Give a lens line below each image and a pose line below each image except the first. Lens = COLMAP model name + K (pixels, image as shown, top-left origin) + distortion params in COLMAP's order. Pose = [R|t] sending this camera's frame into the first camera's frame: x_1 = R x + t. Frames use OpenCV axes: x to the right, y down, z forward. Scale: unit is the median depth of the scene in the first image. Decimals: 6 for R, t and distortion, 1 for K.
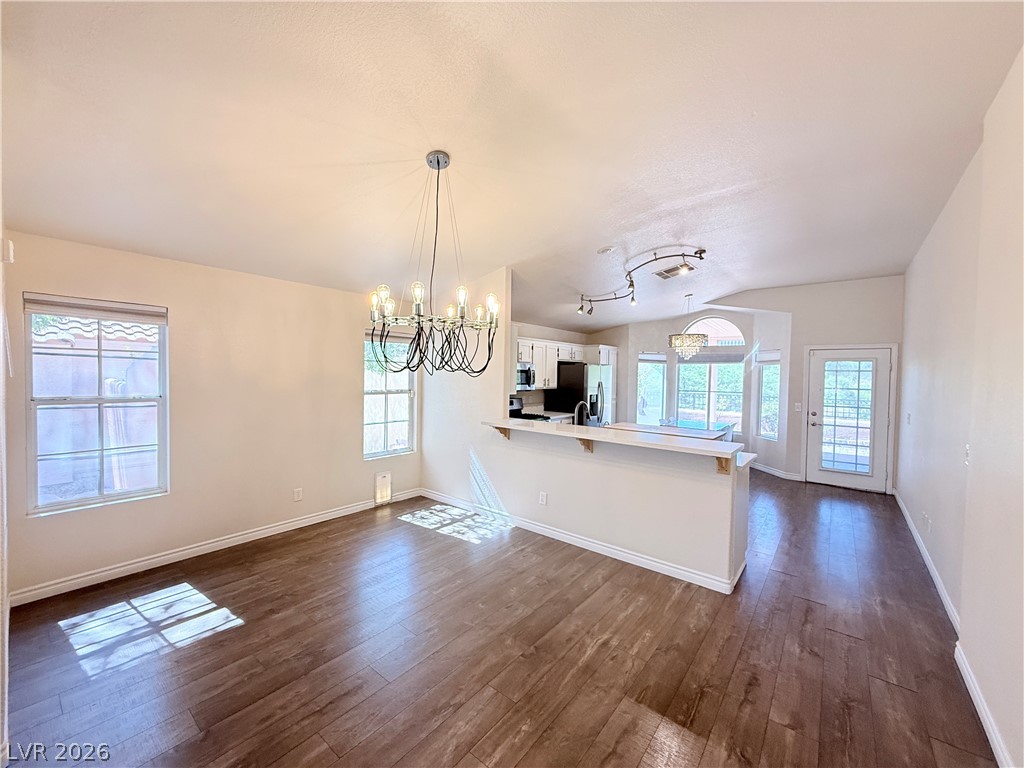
lens RADIAL K [[409.5, 0, 513.3], [0, 409.5, 382.3], [0, 0, 1]] dist [-0.001175, 0.000296]
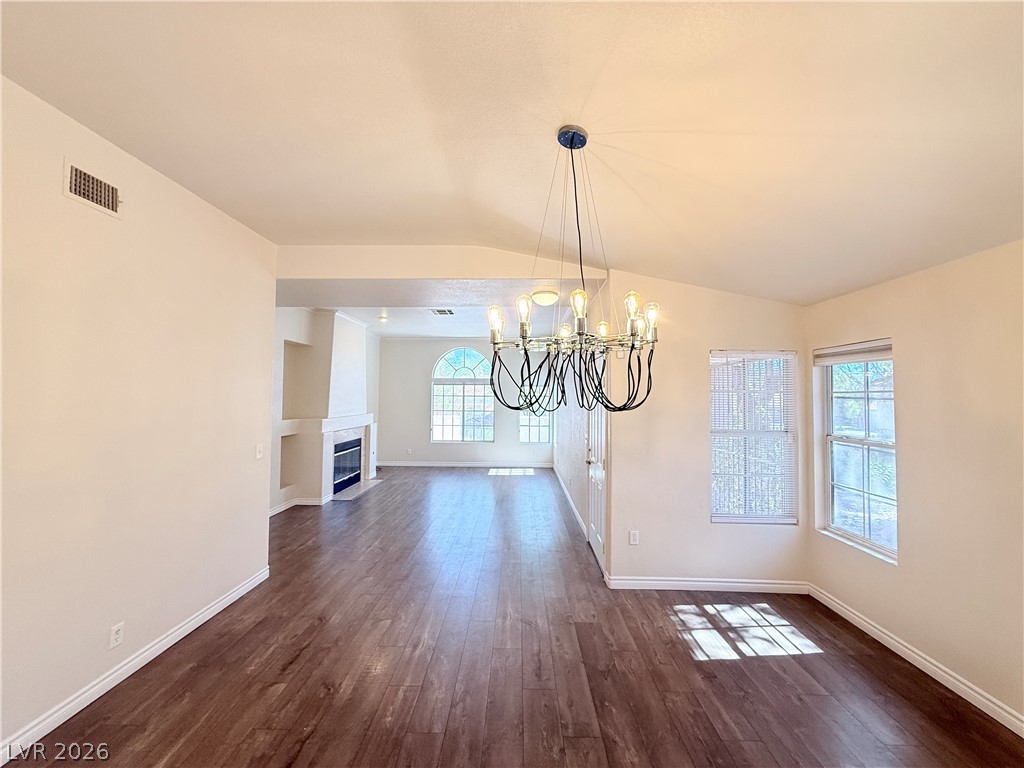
lens RADIAL K [[409.5, 0, 505.8], [0, 409.5, 380.6], [0, 0, 1]] dist [-0.001175, 0.000296]
pose [[-0.801014, -0.050390, -0.596521, 0.137444], [-0.036024, 0.998703, -0.035991, -0.017989], [0.597561, -0.007341, -0.801790, 0.588836]]
